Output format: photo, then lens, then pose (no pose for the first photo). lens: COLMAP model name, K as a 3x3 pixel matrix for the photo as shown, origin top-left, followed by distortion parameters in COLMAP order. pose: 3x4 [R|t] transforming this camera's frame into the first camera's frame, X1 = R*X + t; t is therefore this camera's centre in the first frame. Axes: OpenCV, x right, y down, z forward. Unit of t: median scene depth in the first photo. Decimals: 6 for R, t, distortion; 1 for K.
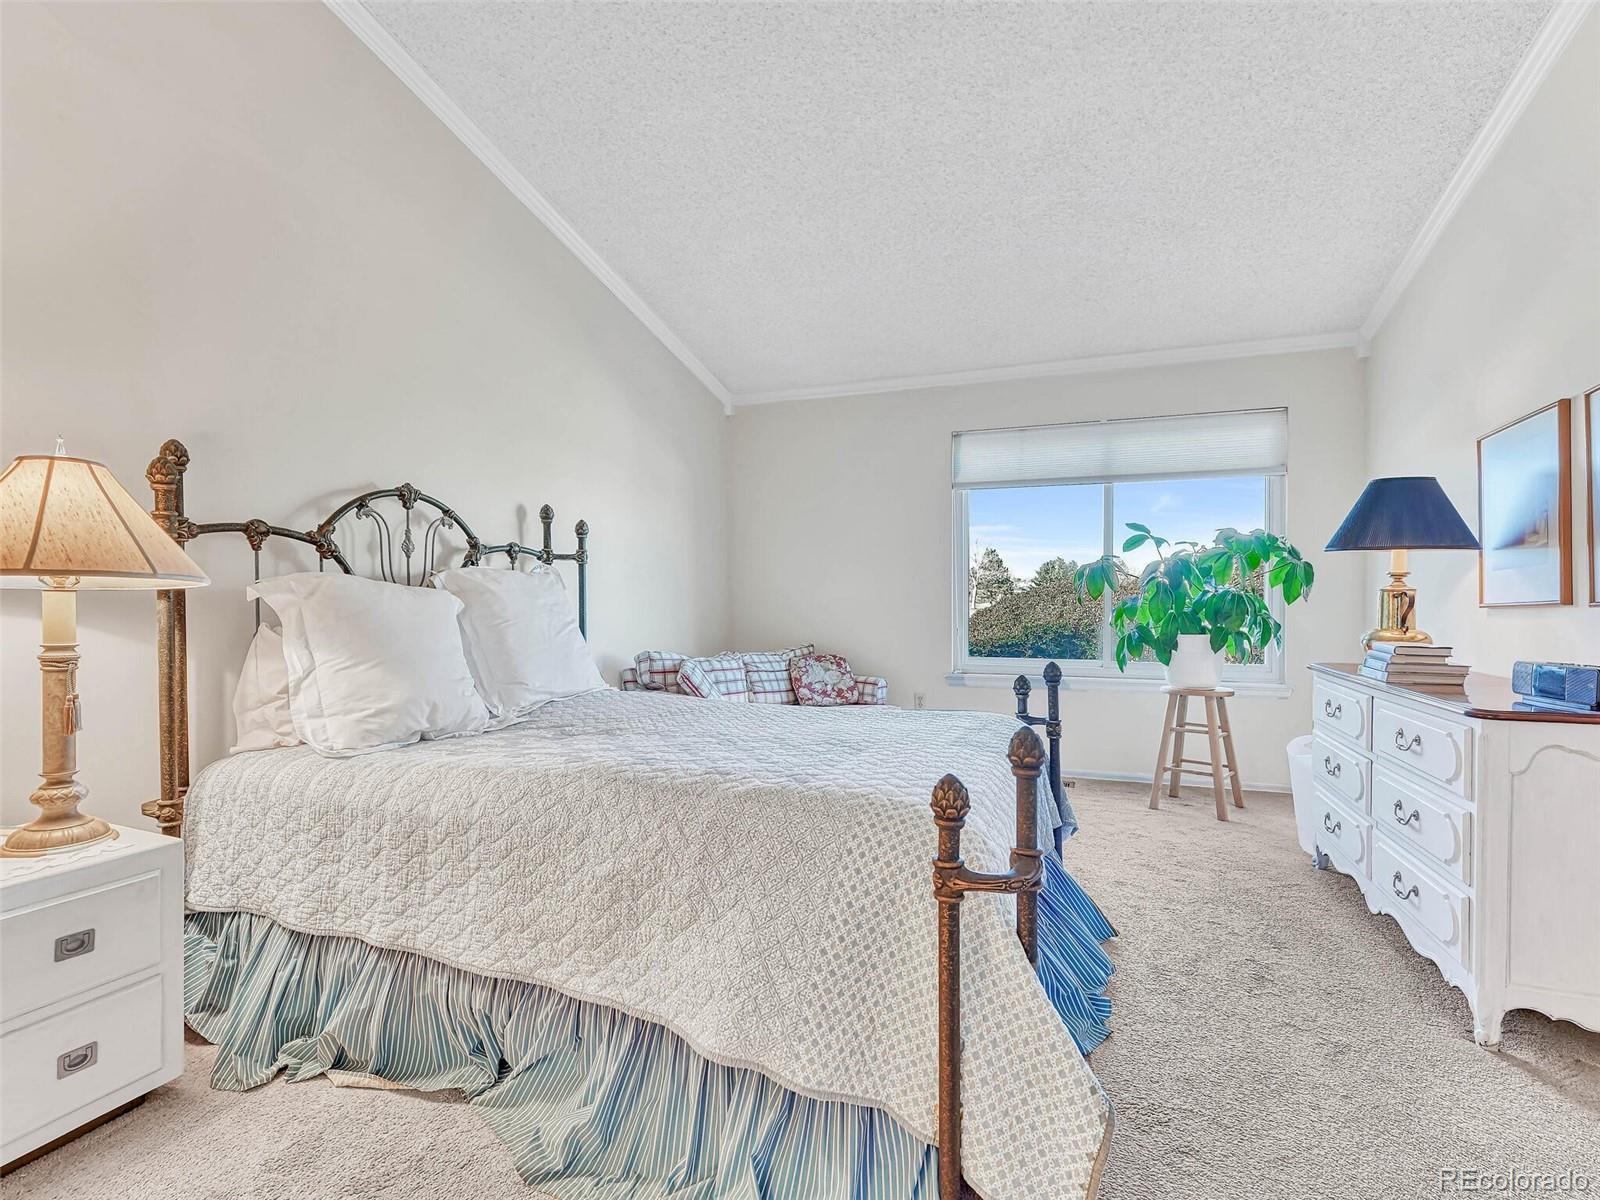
lens RADIAL K [[789.1, 0, 800.7], [0, 789.1, 616.5], [0, 0, 1]] dist [-0.001779, -0.000498]
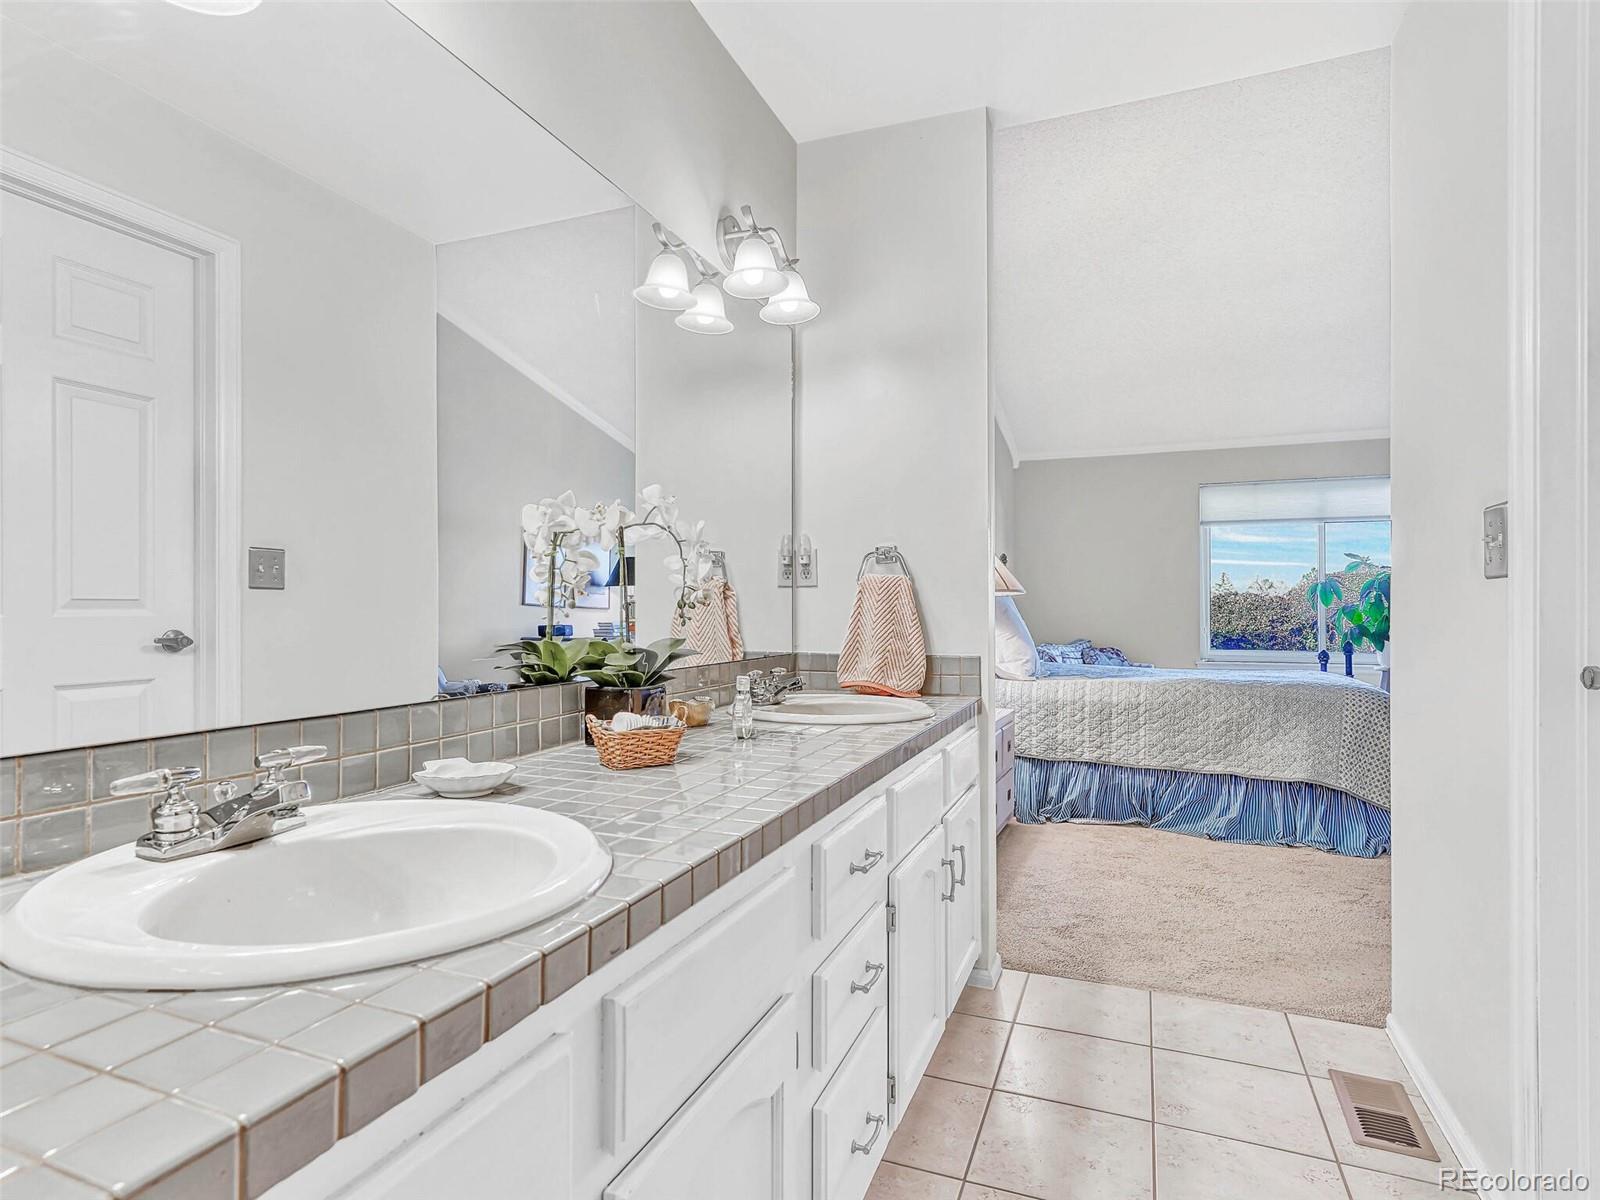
lens RADIAL K [[856.5, 0, 800.5], [0, 856.5, 616.9], [0, 0, 1]] dist [-0.001879, -0.000333]
pose [[0.999415, 0.001228, -0.034183, -1.247457], [-0.001774, 0.999871, -0.015940, 0.055998], [0.034159, 0.015991, 0.999288, -1.393561]]
